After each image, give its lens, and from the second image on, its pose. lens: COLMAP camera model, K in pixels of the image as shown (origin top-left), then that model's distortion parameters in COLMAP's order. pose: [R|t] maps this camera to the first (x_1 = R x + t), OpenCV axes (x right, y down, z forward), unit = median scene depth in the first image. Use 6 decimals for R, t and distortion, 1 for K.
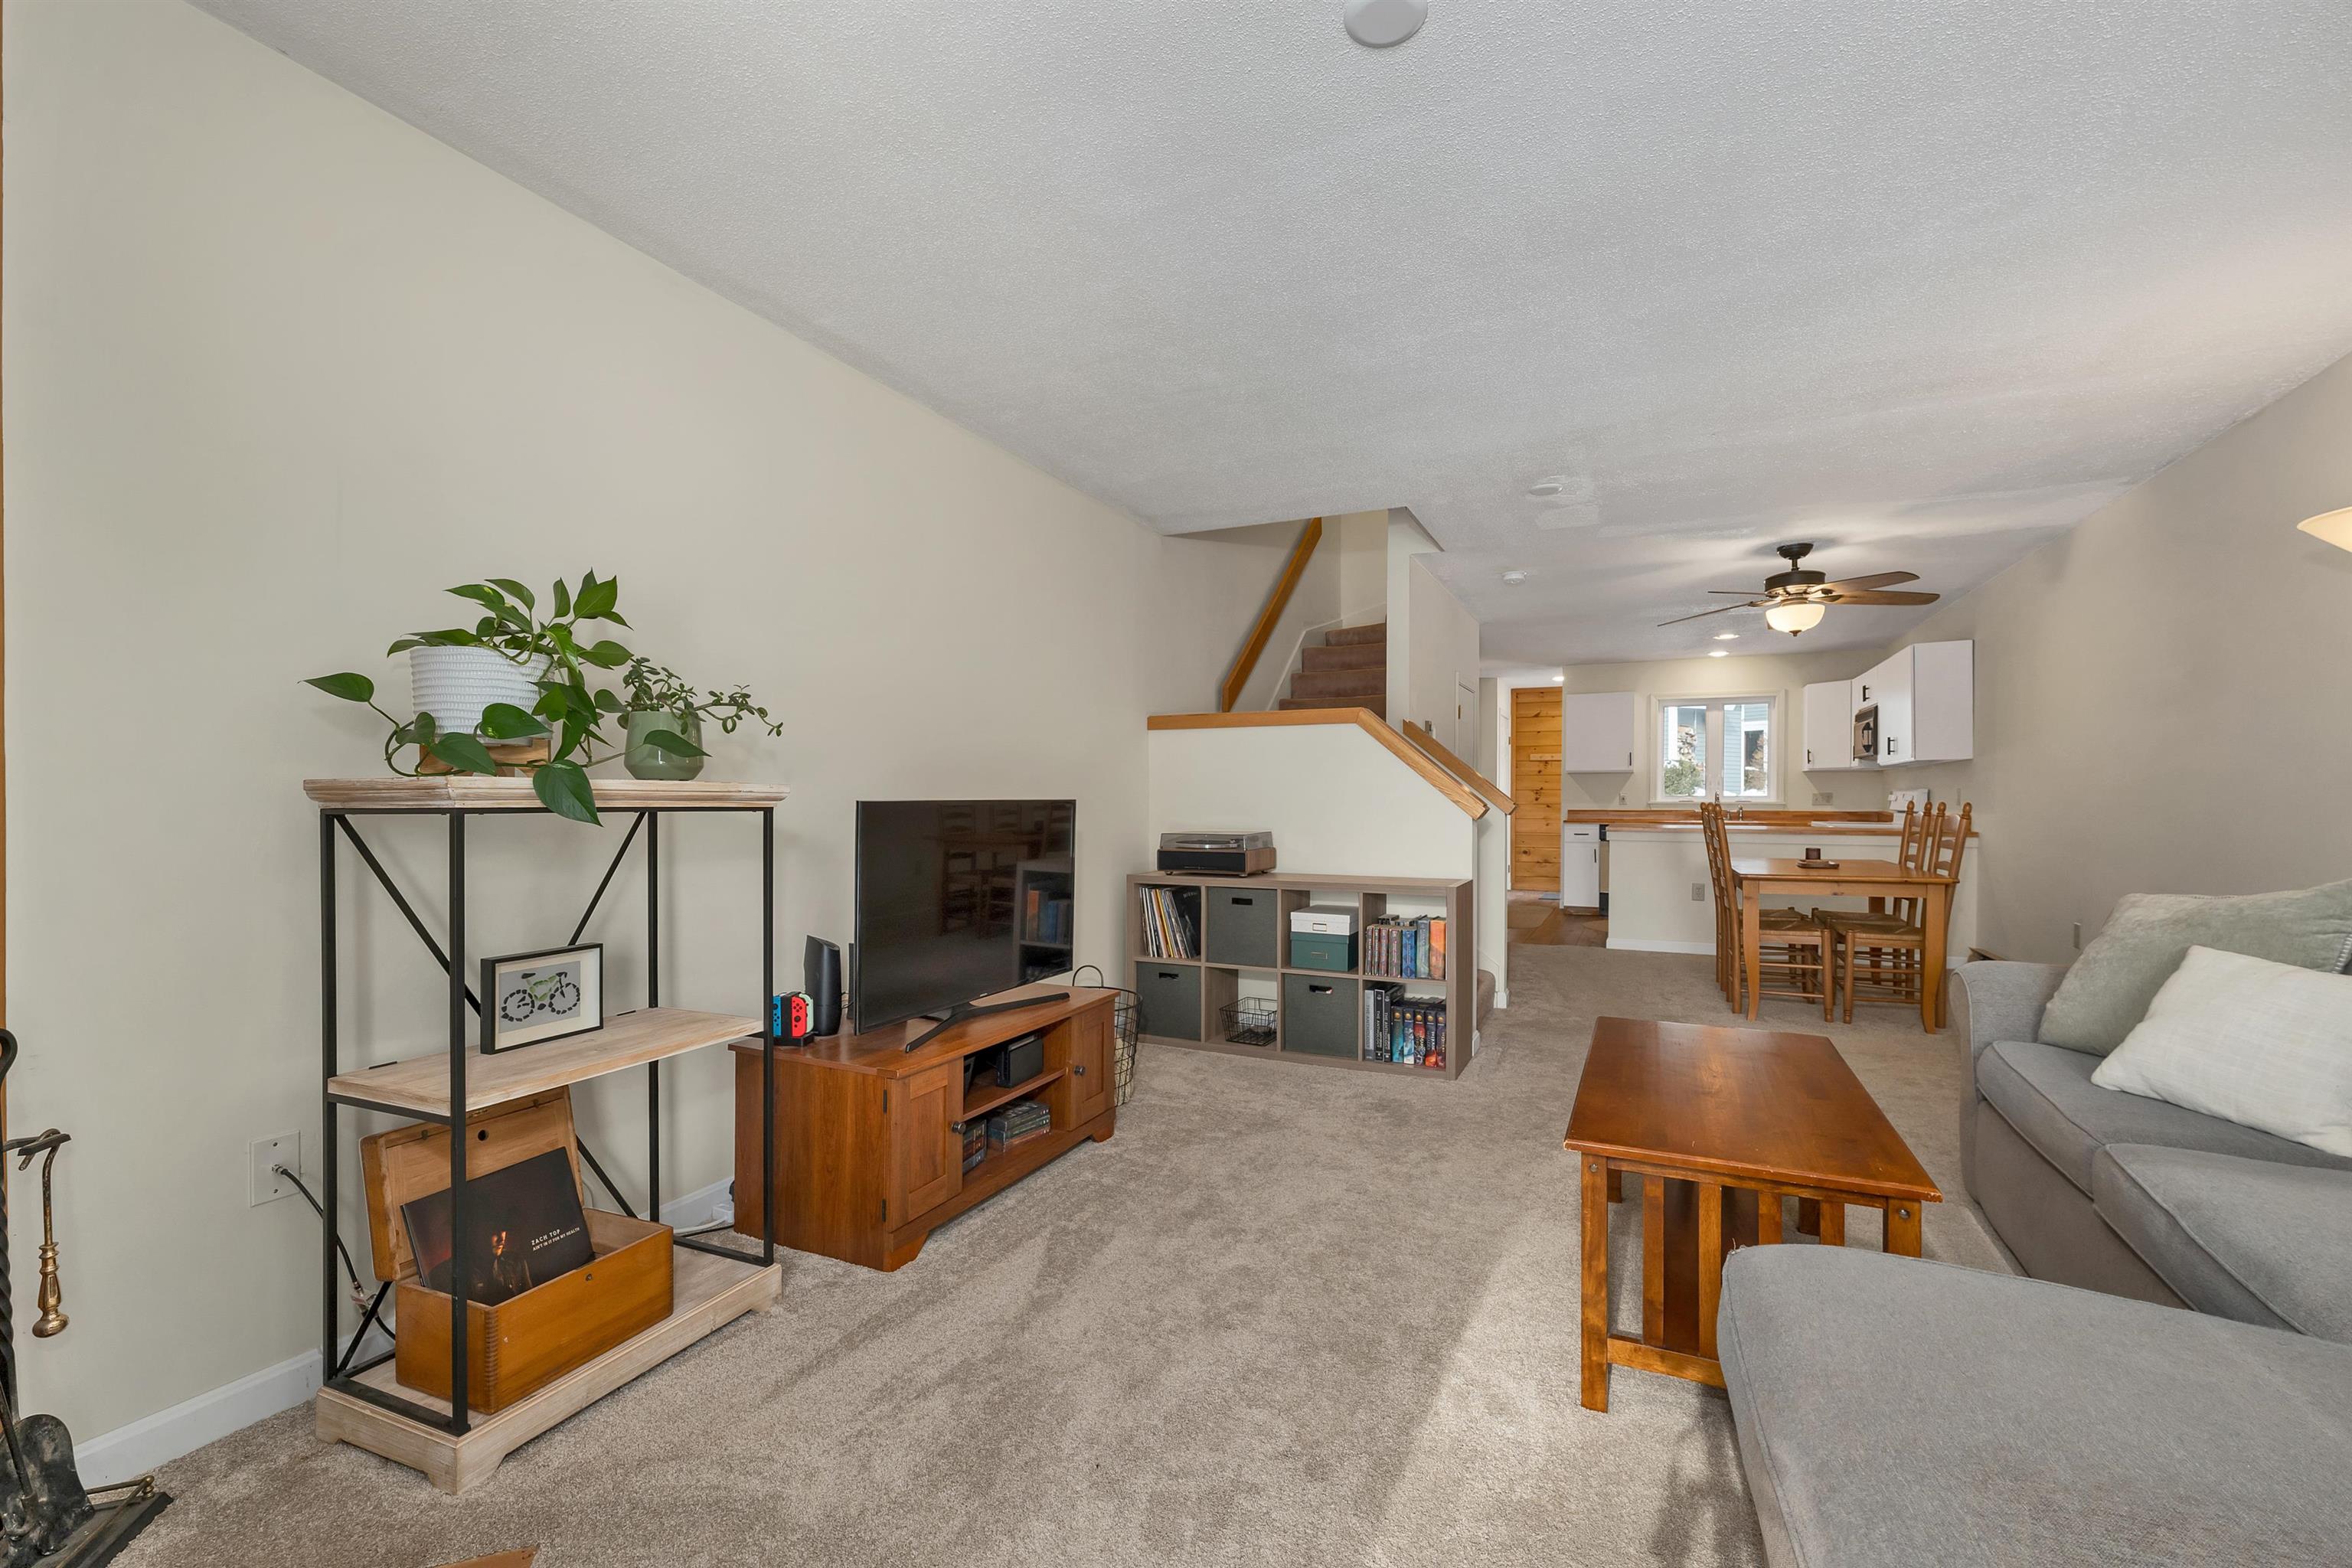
lens RADIAL K [[1006.3, 0, 1193.8], [0, 1006.3, 796.4], [0, 0, 1]] dist [0.001116, 0.000283]
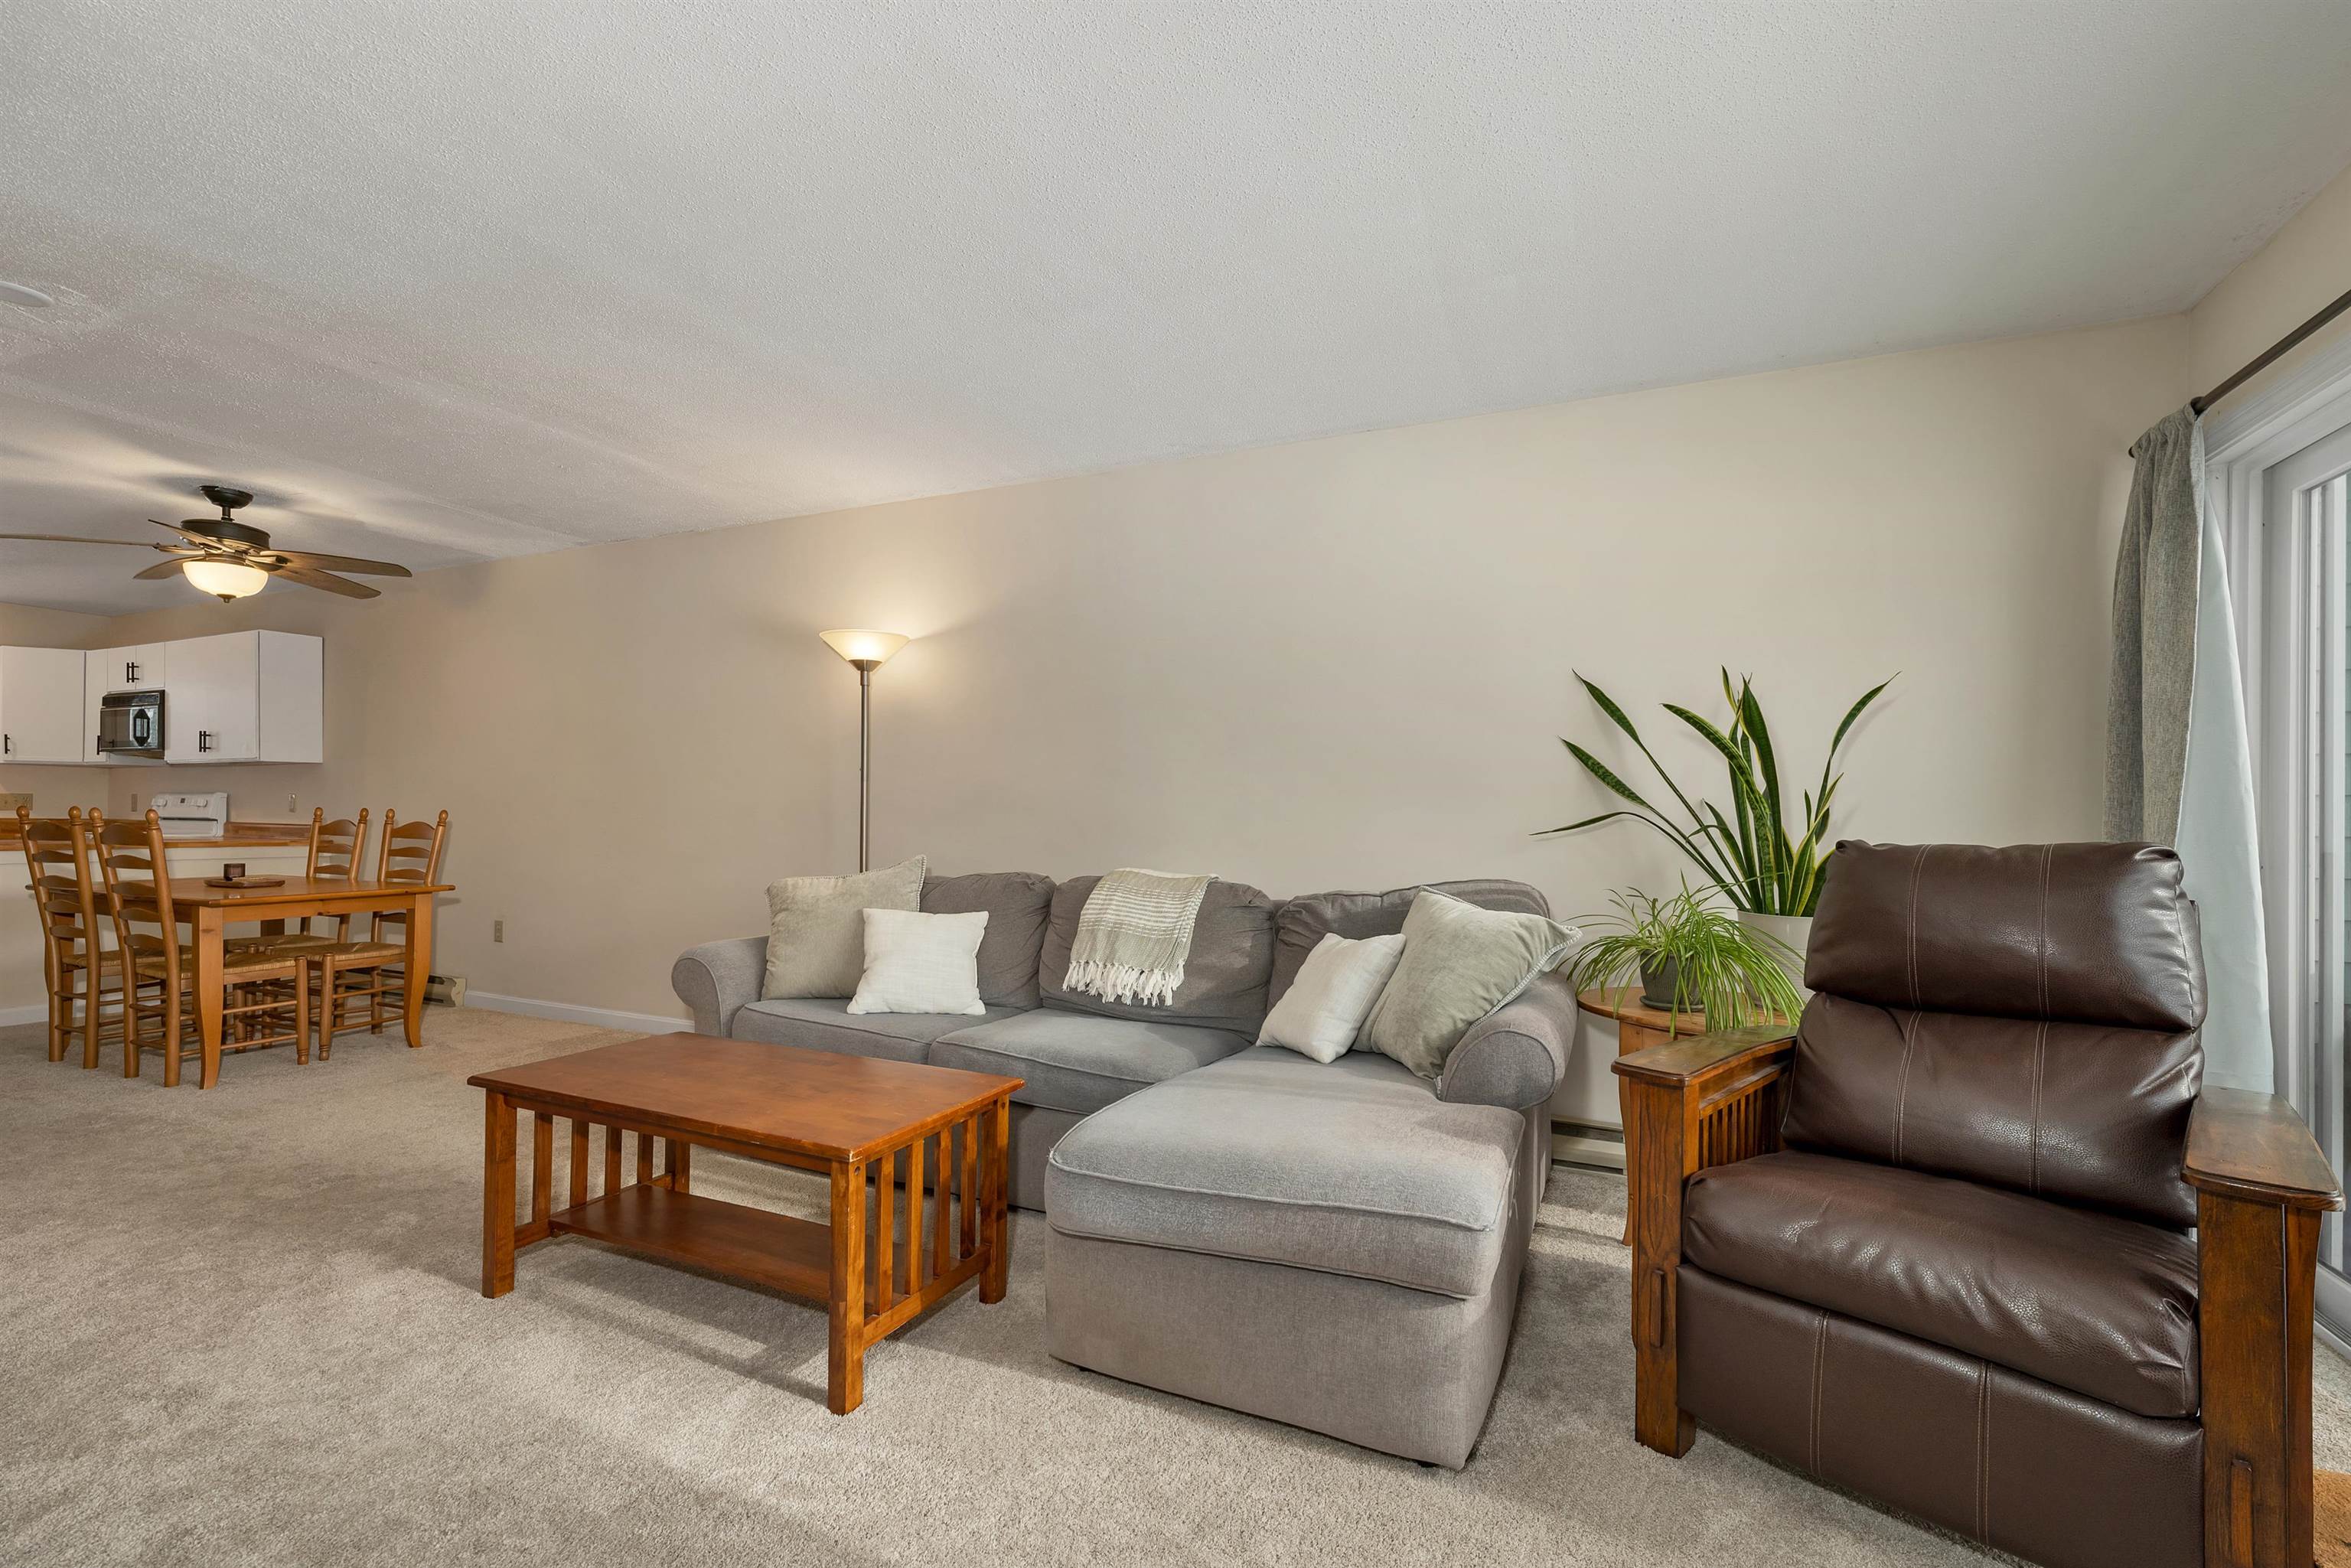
lens RADIAL K [[1005.9, 0, 1188.1], [0, 1005.9, 803.9], [0, 0, 1]] dist [0.001116, 0.000283]
pose [[-0.006126, 0.010335, 0.999928, -0.212611], [-0.012829, 0.999863, -0.010413, 0.001052], [-0.999899, -0.012892, -0.005993, 0.230237]]
